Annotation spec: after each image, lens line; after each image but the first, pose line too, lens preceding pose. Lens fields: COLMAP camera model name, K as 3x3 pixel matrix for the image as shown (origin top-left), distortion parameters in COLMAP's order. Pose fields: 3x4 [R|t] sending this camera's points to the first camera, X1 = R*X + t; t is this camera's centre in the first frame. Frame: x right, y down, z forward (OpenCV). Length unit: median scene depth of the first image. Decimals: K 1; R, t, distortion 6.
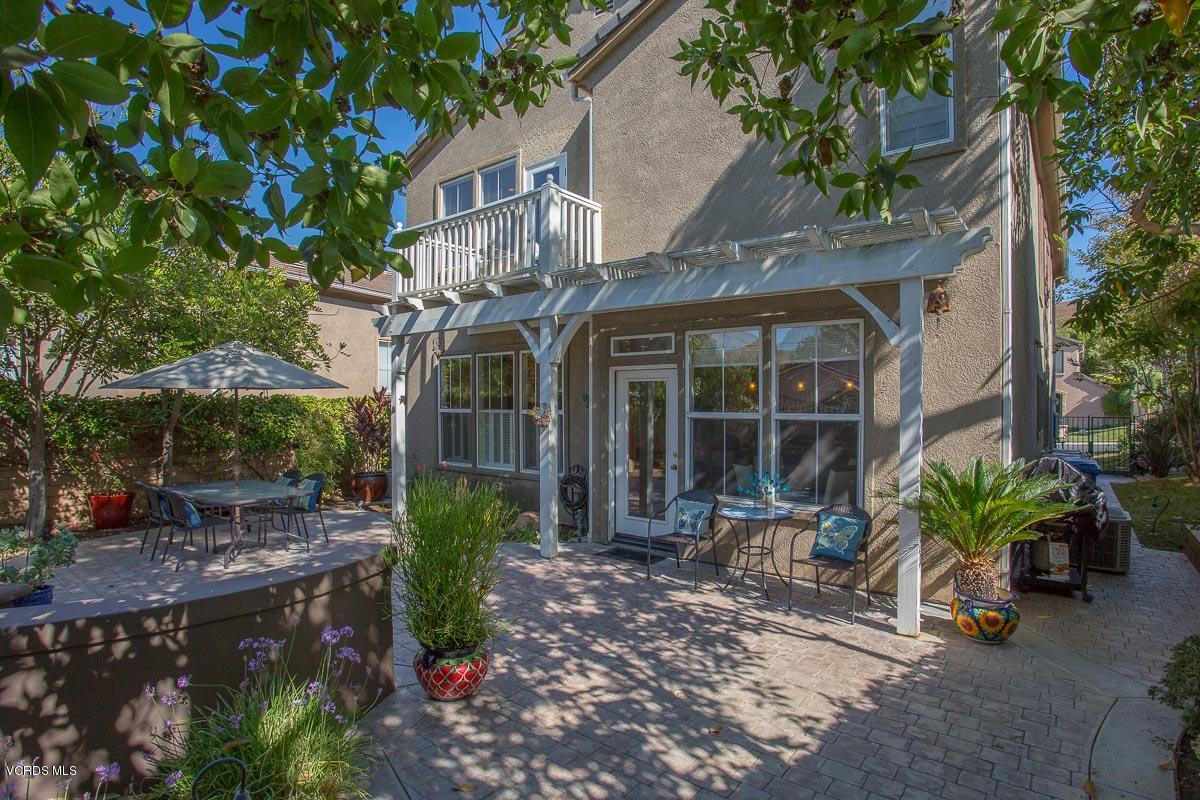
lens RADIAL K [[596.1, 0, 567.9], [0, 596.1, 401.4], [0, 0, 1]] dist [-0.052292, 0.000094]
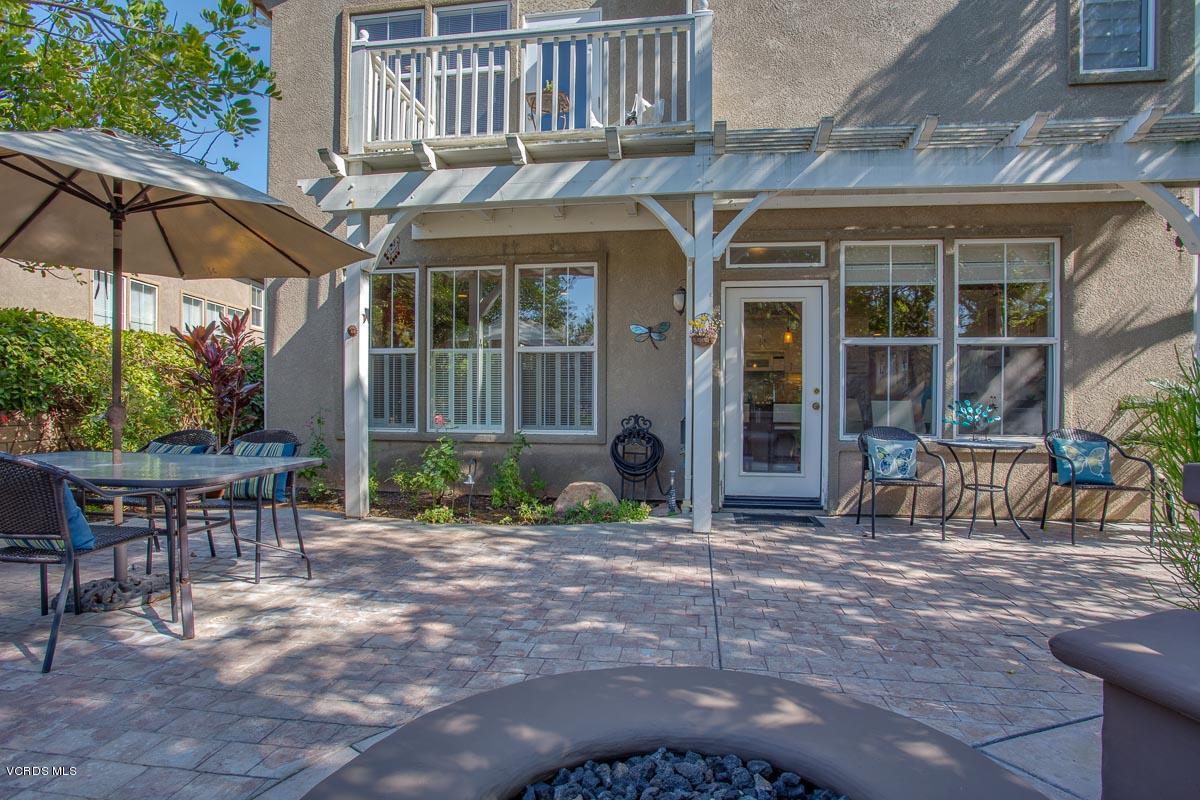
lens RADIAL K [[600.6, 0, 608.4], [0, 600.6, 402.6], [0, 0, 1]] dist [-0.026738, 0.000415]
pose [[0.852571, 0.009968, 0.522516, -0.522300], [-0.008674, 0.999950, -0.004923, 0.117284], [-0.522540, -0.000336, 0.852615, 0.461381]]
